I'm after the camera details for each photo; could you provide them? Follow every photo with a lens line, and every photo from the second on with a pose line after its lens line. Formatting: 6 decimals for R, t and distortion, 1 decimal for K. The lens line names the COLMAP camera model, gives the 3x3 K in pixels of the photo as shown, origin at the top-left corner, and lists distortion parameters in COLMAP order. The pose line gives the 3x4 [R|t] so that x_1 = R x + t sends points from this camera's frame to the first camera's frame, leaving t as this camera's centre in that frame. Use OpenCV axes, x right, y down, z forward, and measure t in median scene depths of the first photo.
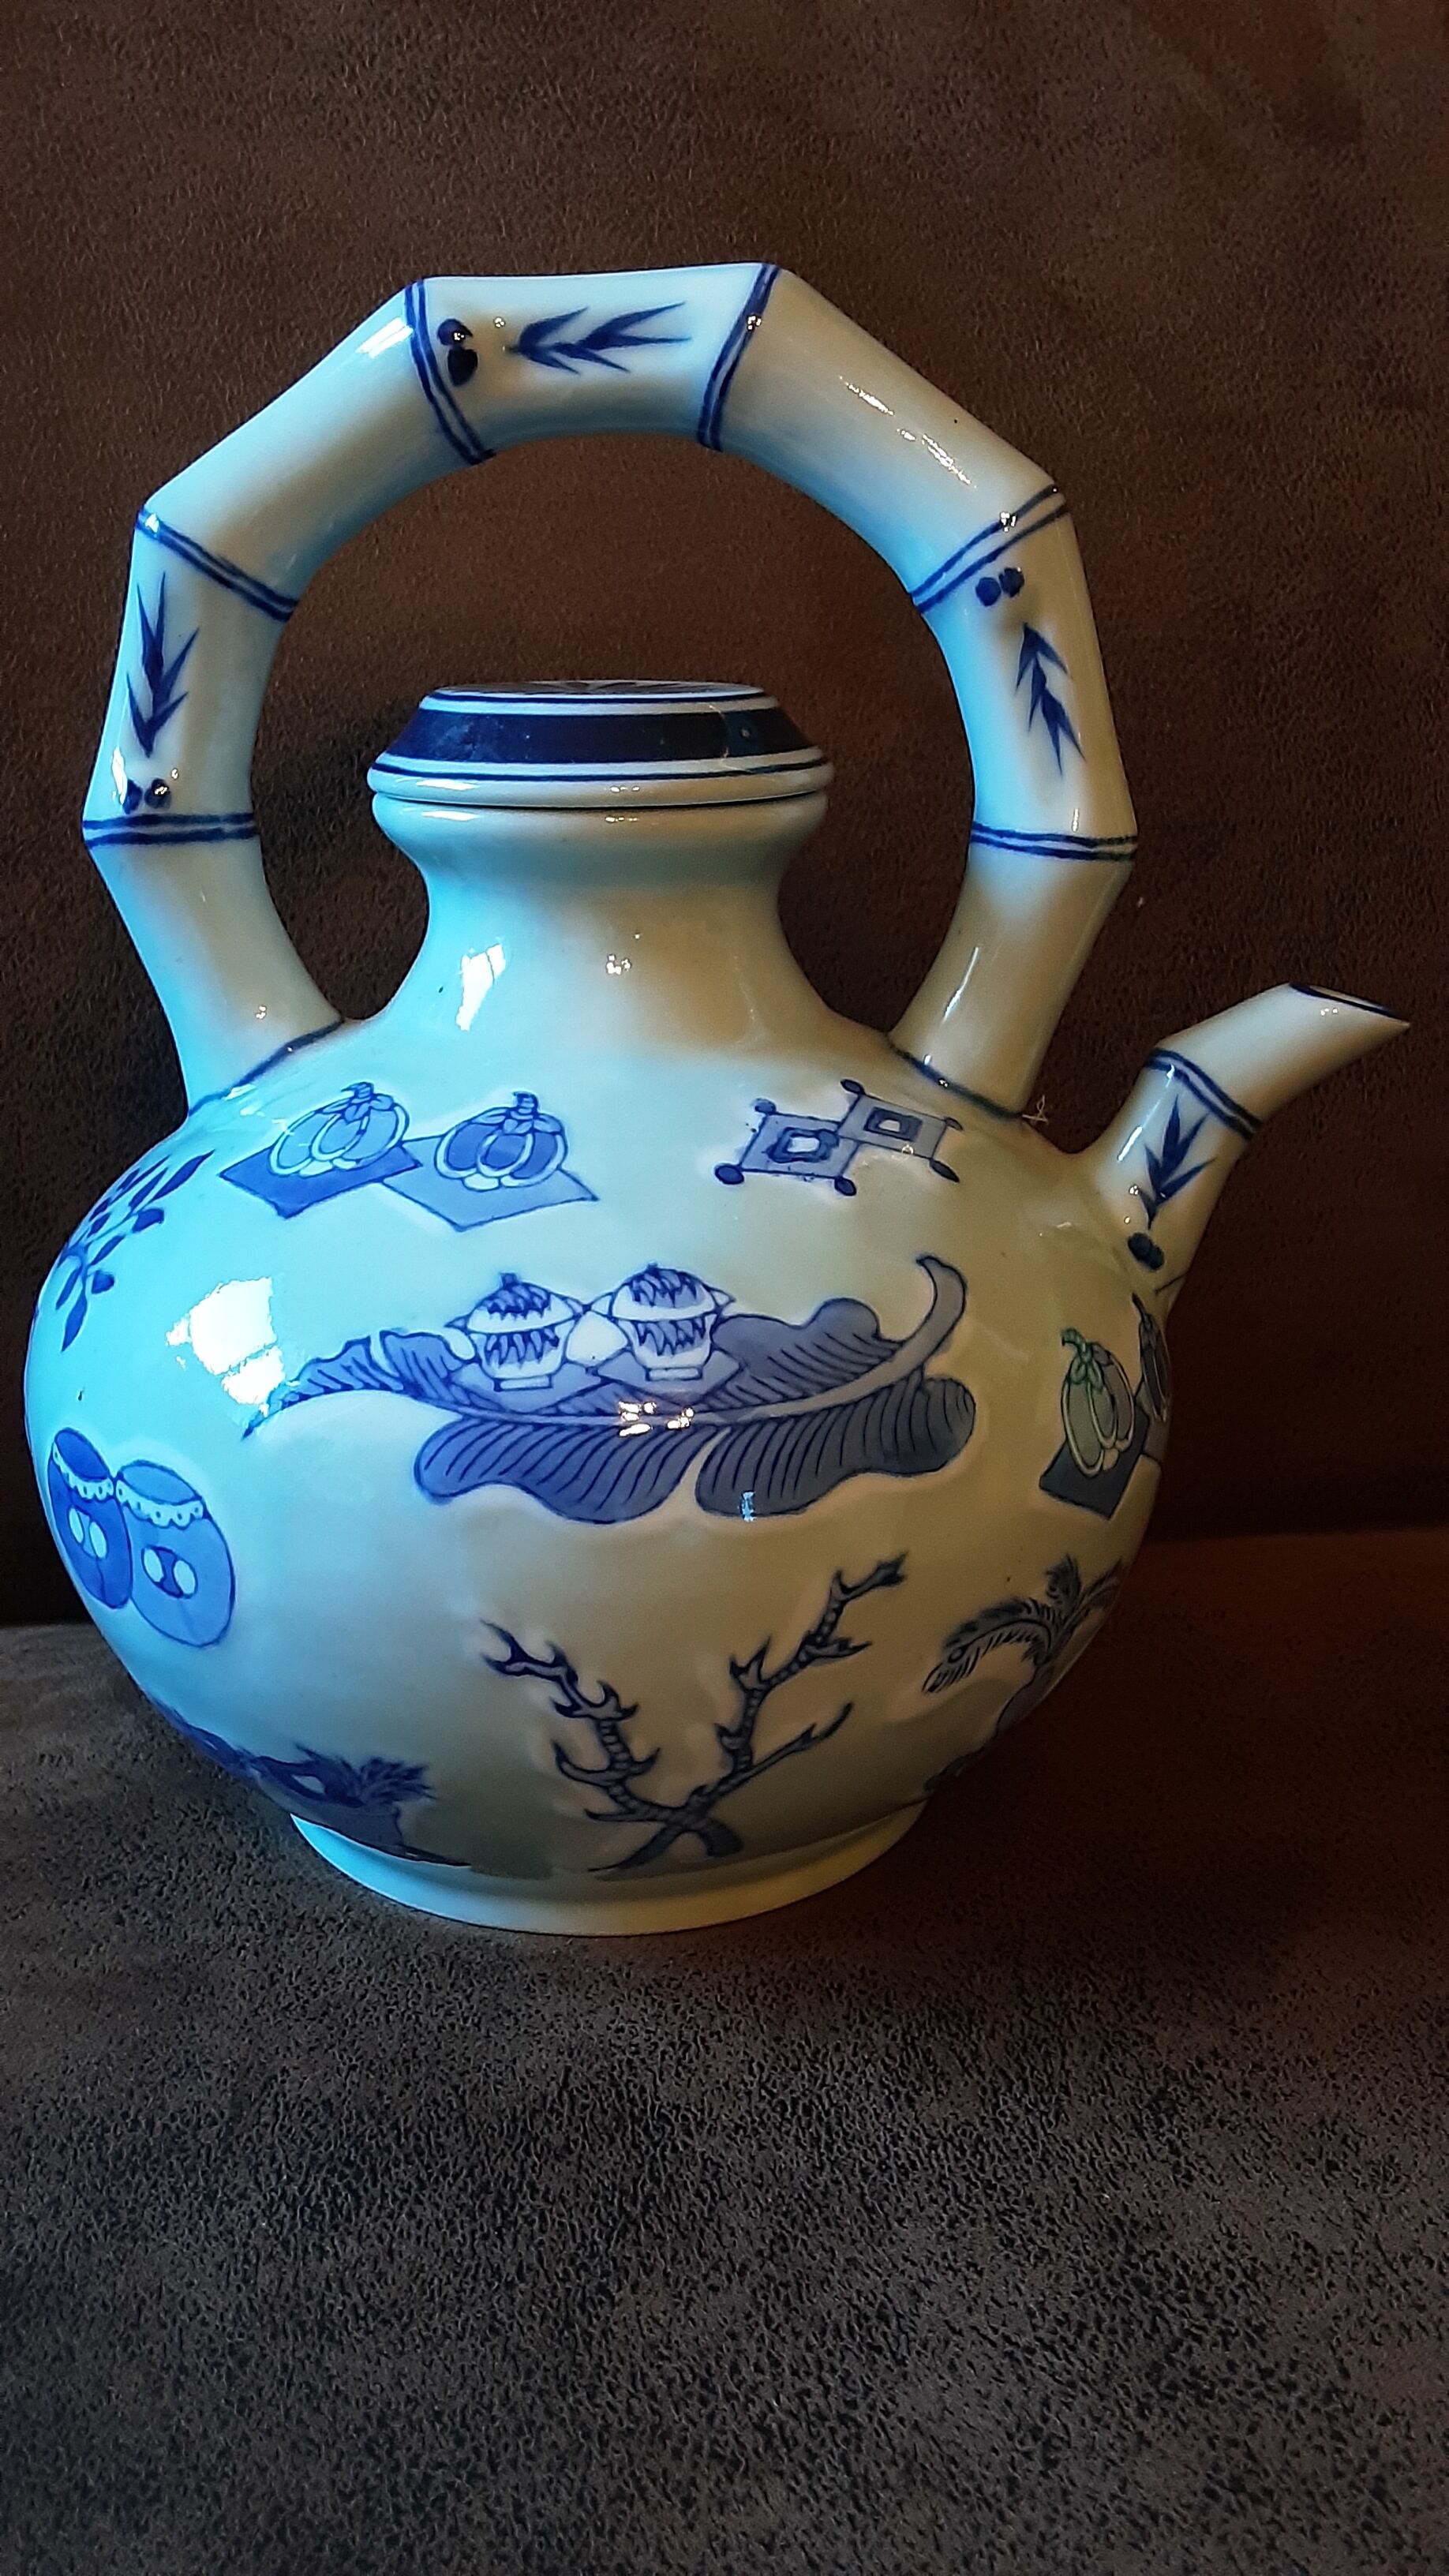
lens RADIAL K [[2116.0, 0, 729.2], [0, 2116.0, 1300.8], [0, 0, 1]] dist [0.117453, -0.183178]
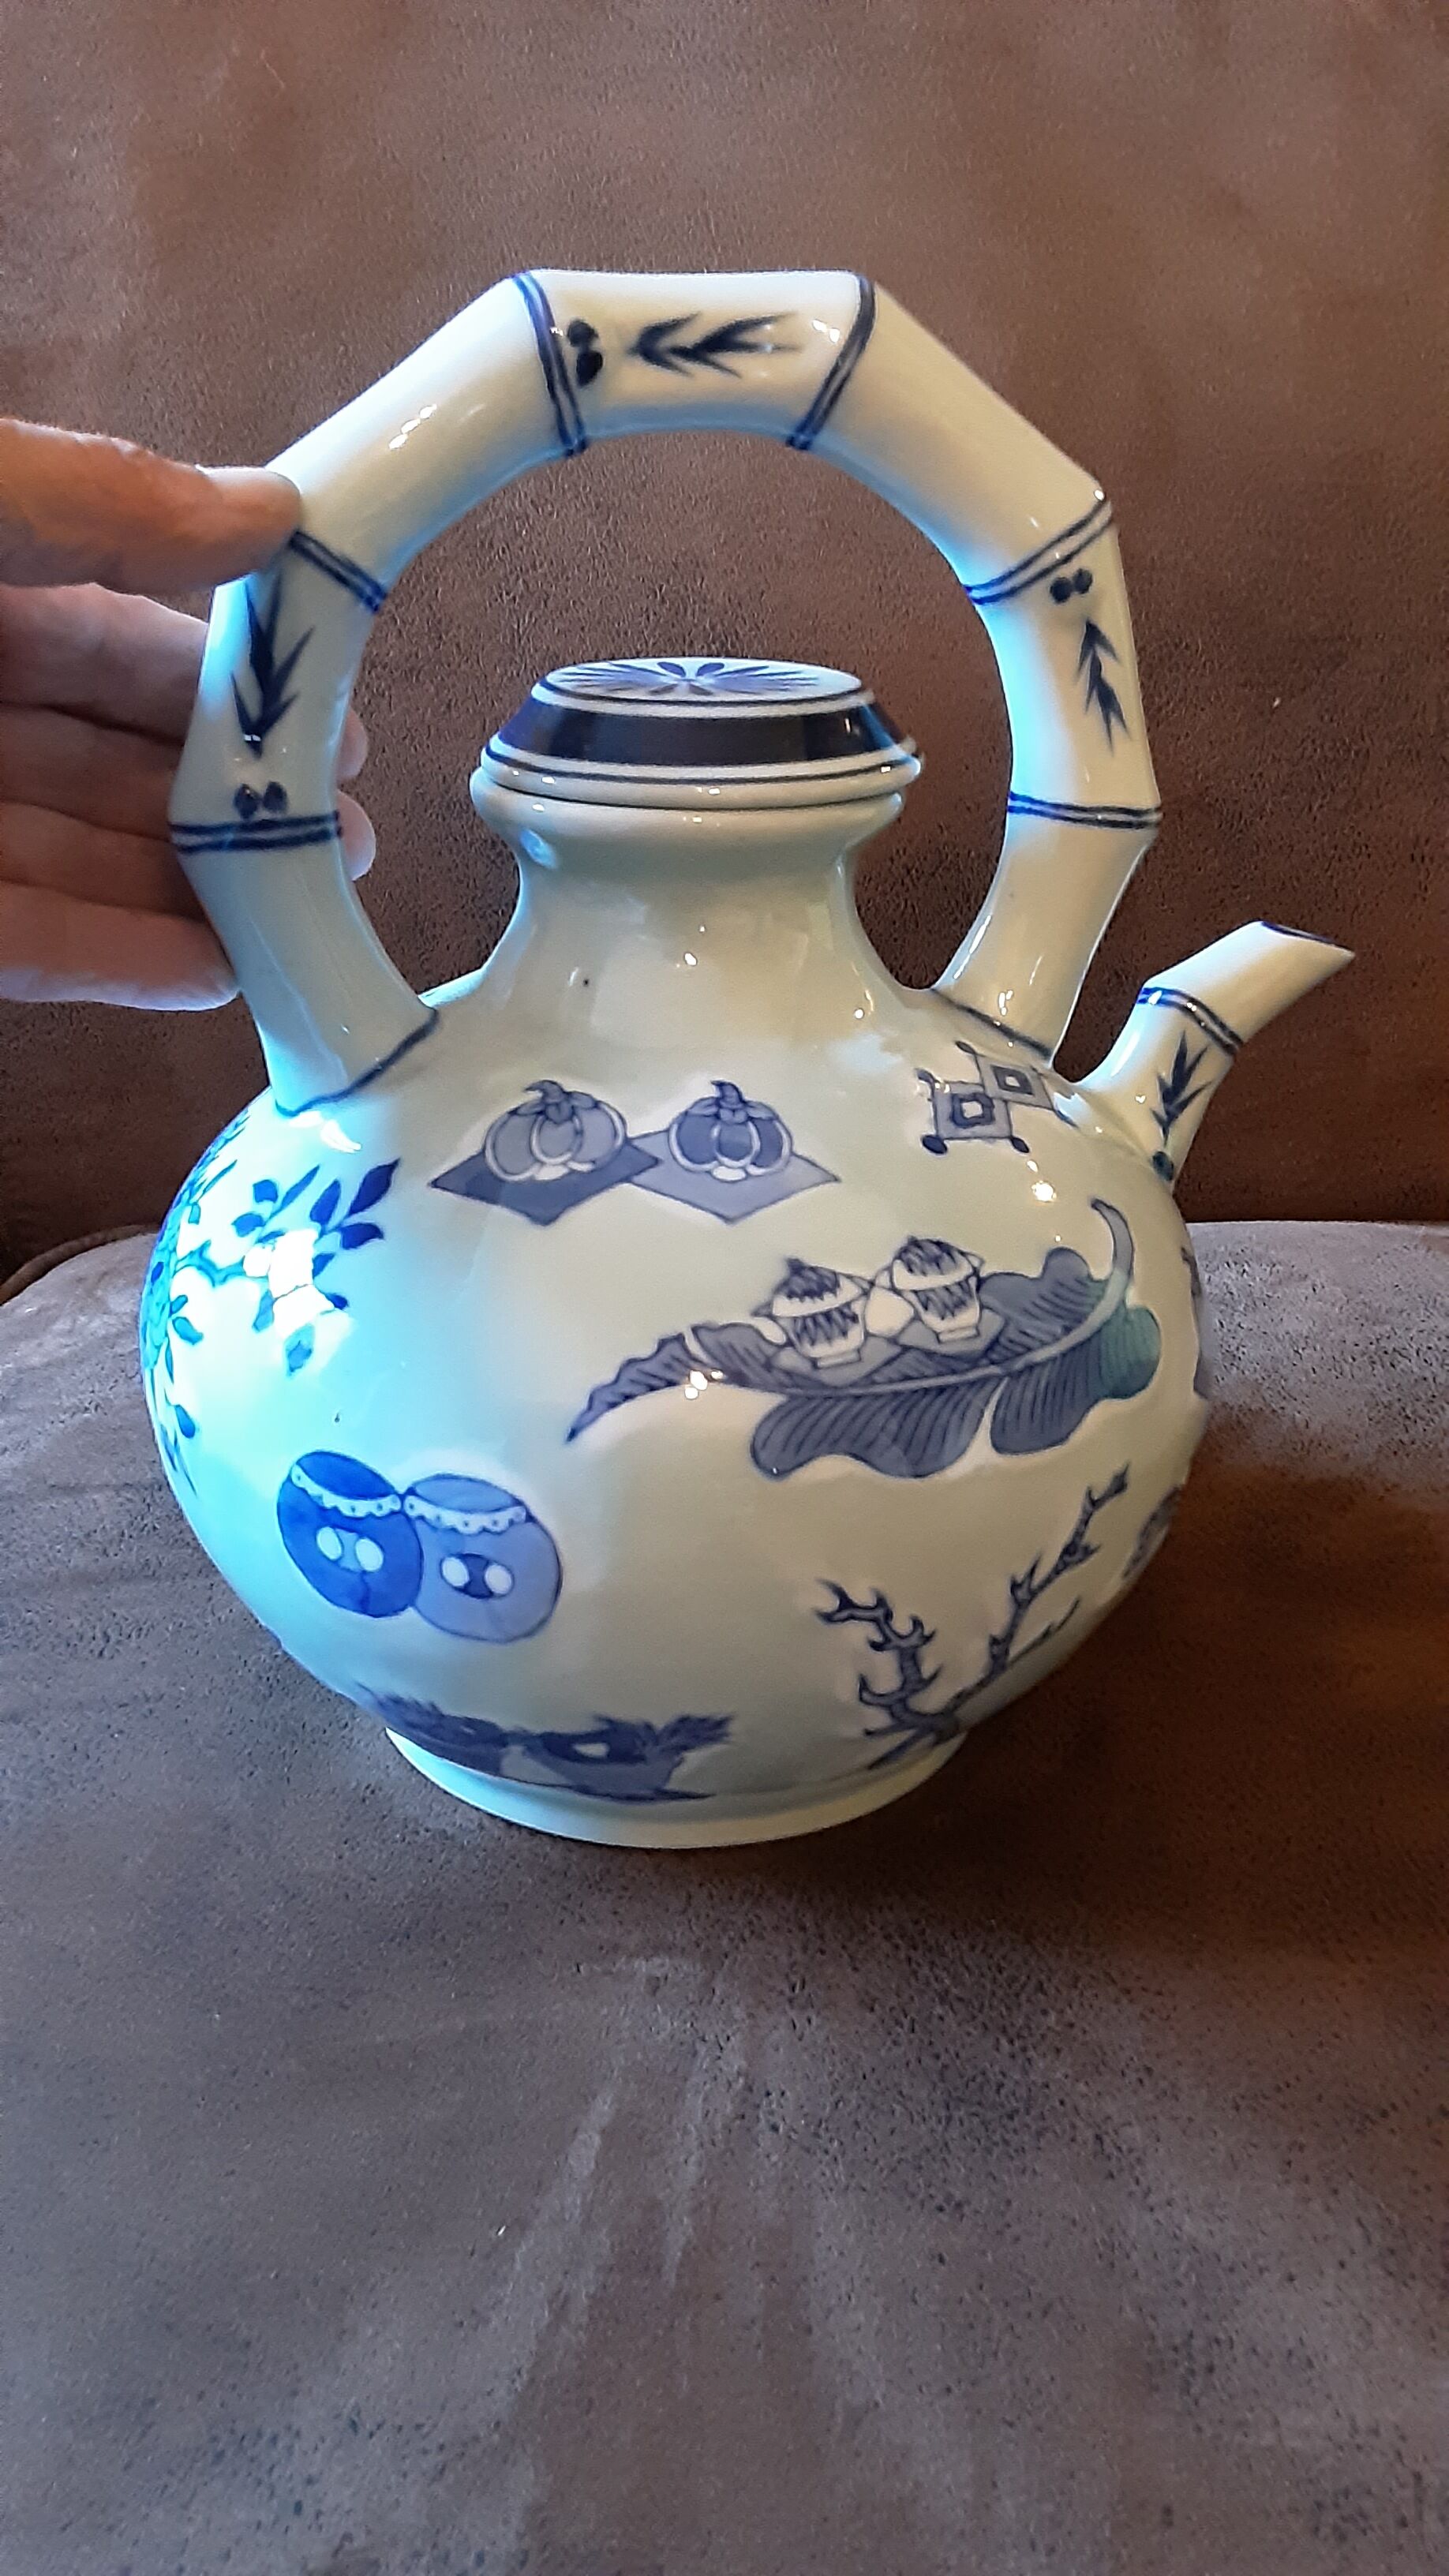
lens RADIAL K [[2171.0, 0, 724.5], [0, 2171.0, 1288.0], [0, 0, 1]] dist [0.149205, -0.257085]
pose [[0.973799, 0.070716, -0.216135, 0.186605], [-0.041792, 0.989884, 0.135582, -0.010518], [0.223536, -0.122997, 0.966904, -0.363399]]
